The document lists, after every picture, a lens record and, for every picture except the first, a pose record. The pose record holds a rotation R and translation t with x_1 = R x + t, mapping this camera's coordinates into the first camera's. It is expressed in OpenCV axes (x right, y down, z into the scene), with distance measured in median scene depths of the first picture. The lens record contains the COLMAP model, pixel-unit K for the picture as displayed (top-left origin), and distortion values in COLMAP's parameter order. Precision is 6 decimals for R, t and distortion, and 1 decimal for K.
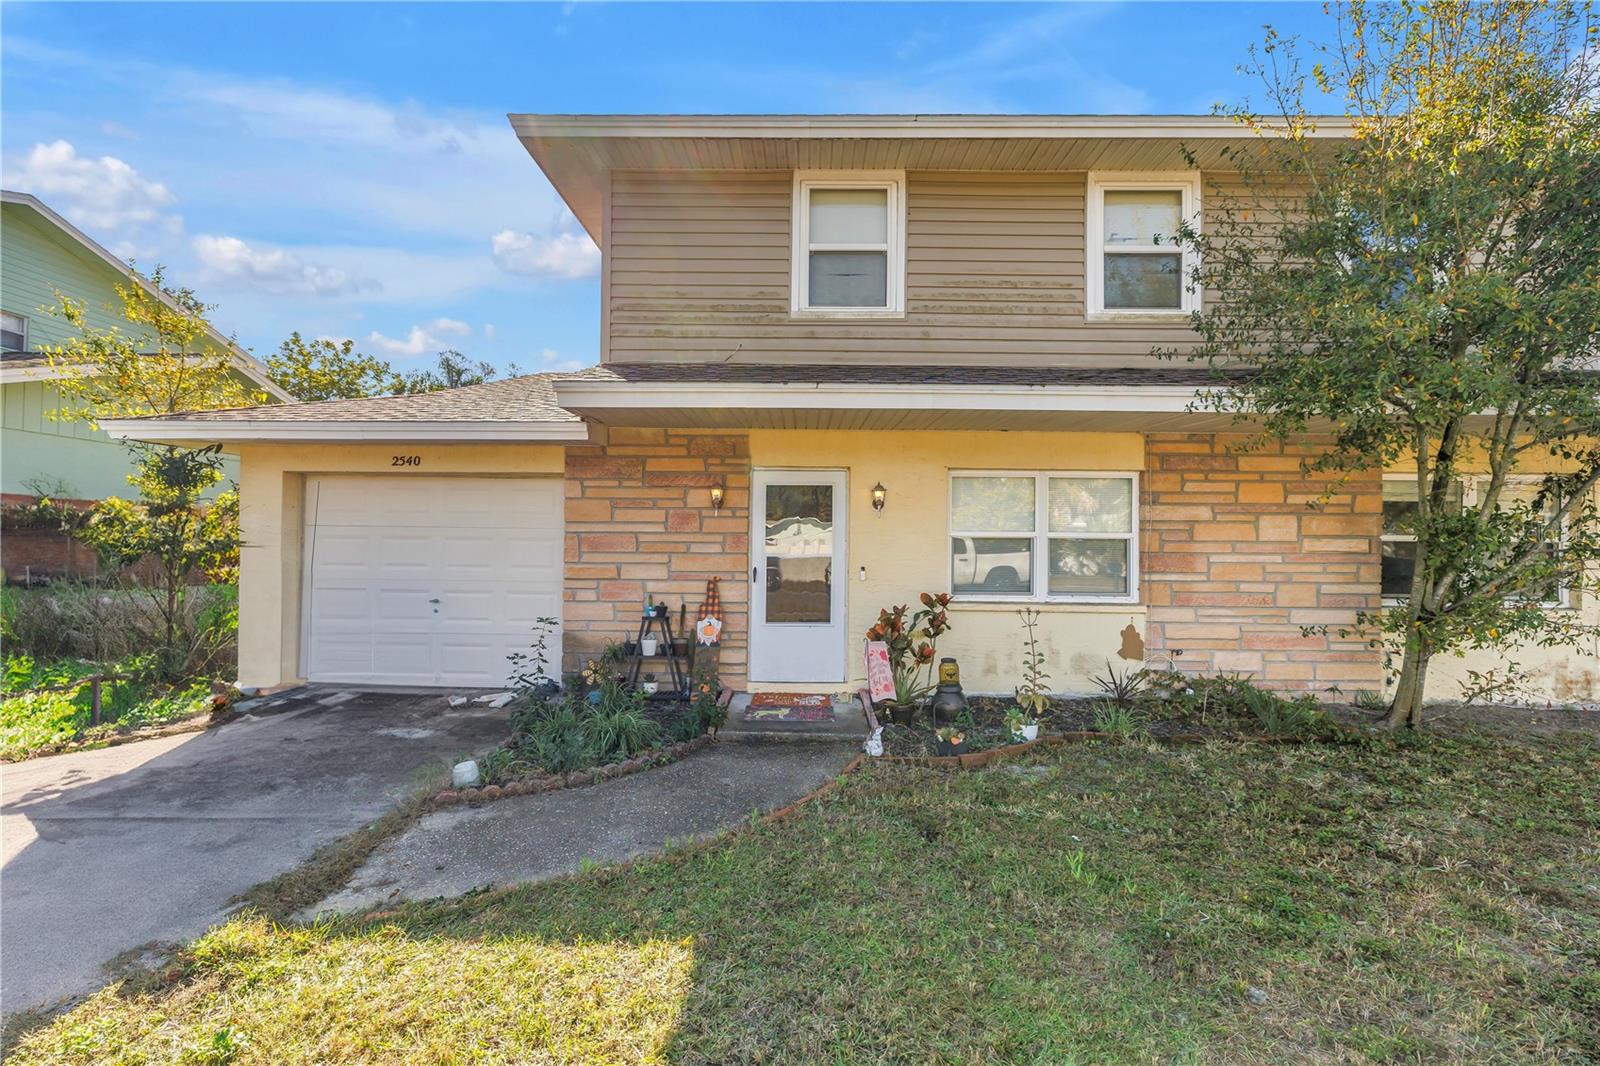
lens RADIAL K [[657.5, 0, 800.0], [0, 657.5, 533.0], [0, 0, 1]] dist [-0.001381, -0.000049]
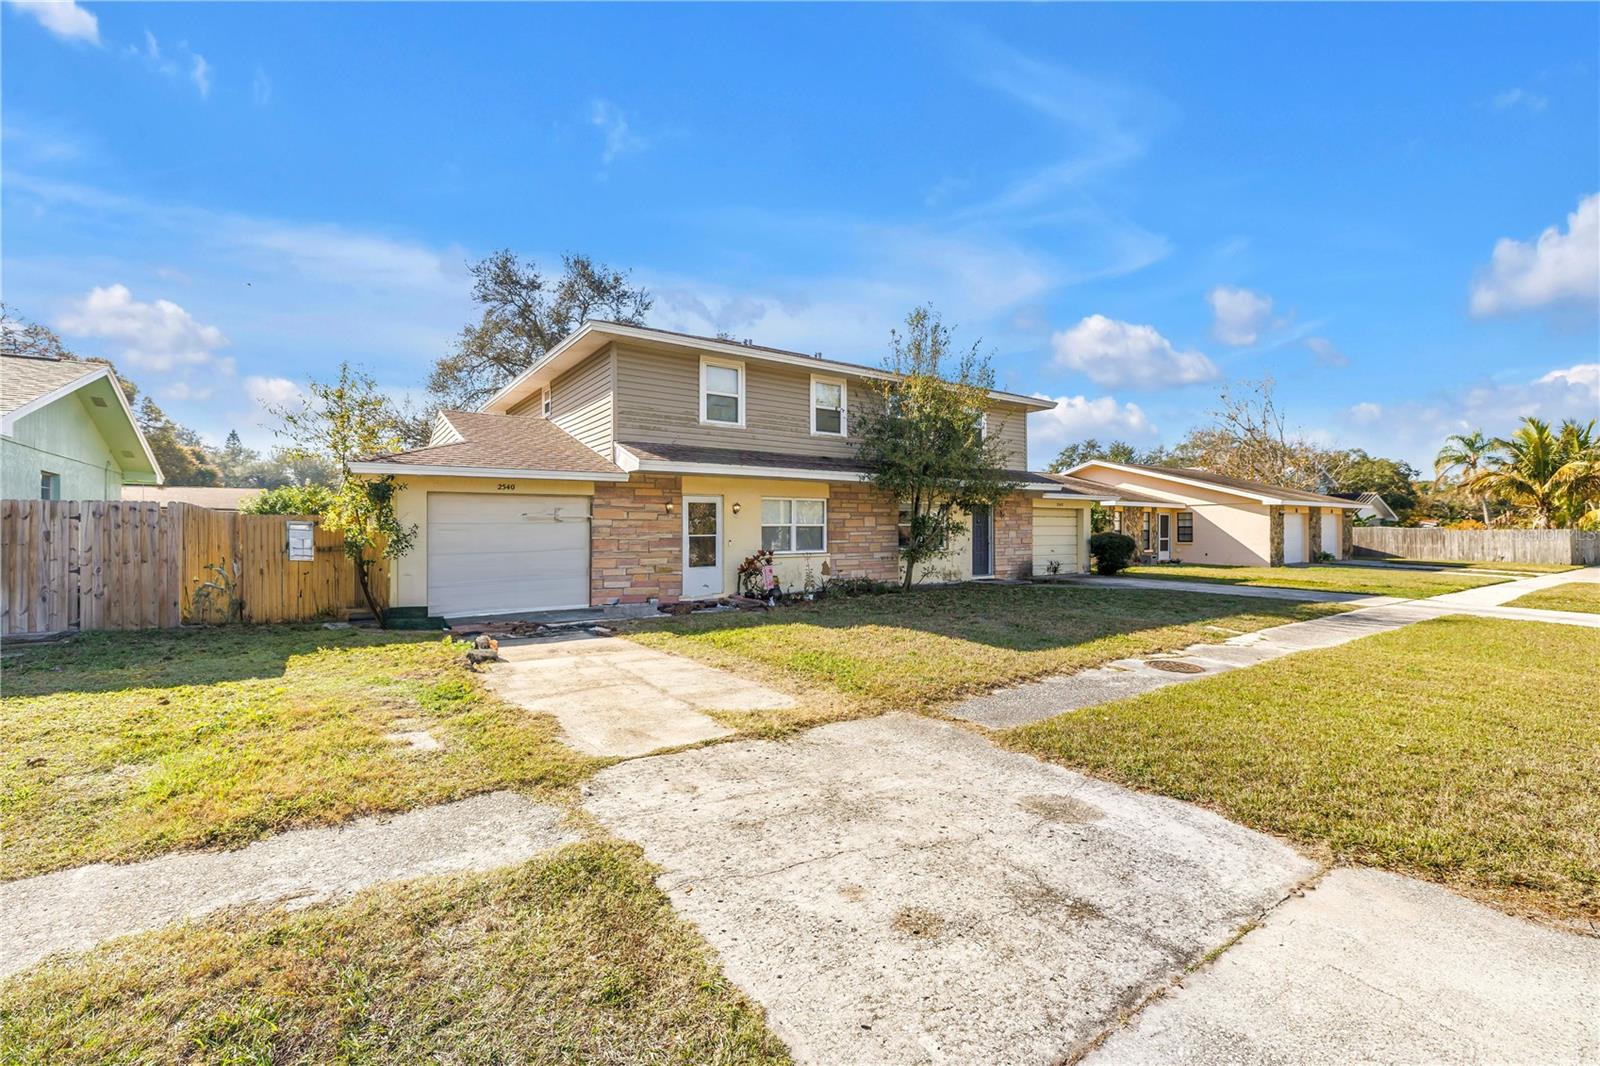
lens RADIAL K [[657.5, 0, 800.0], [0, 657.5, 533.0], [0, 0, 1]] dist [-0.001381, -0.000049]
pose [[0.808693, -0.016519, 0.587999, -1.013750], [0.003480, 0.999722, 0.023299, -0.023356], [-0.588221, -0.016796, 0.808526, -0.927352]]
